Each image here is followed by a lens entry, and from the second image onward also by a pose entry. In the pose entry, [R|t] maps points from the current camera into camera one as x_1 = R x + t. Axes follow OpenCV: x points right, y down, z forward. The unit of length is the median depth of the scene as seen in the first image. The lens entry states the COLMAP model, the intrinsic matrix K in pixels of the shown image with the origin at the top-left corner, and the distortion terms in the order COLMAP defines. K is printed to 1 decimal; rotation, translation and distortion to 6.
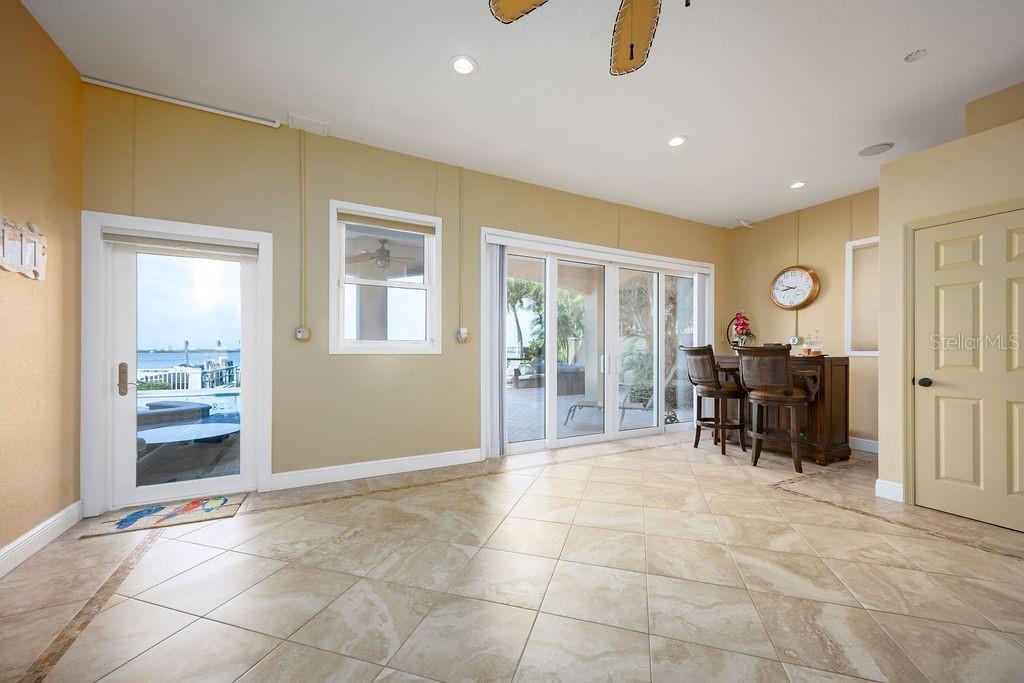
lens RADIAL K [[406.3, 0, 512.0], [0, 406.3, 341.5], [0, 0, 1]] dist [0.001192, 0.000124]
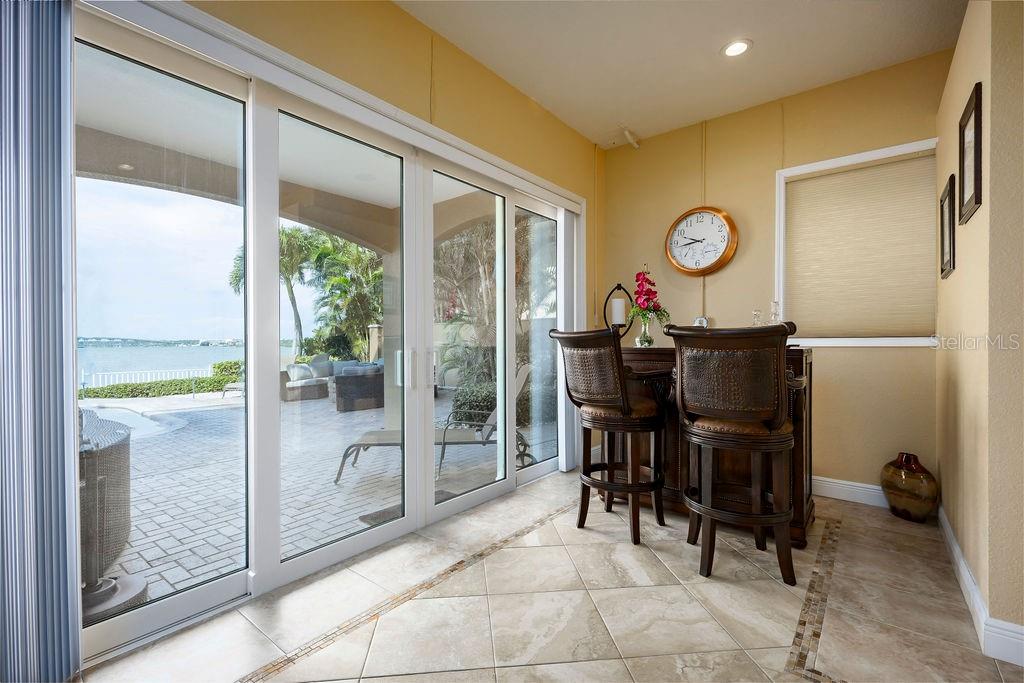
lens RADIAL K [[476.5, 0, 512.0], [0, 476.5, 341.5], [0, 0, 1]] dist [0.001237, 0.000142]
pose [[0.917589, -0.008698, 0.397436, 0.116694], [0.000773, 0.999798, 0.020097, 0.011736], [-0.397531, -0.018133, 0.917410, 0.418784]]
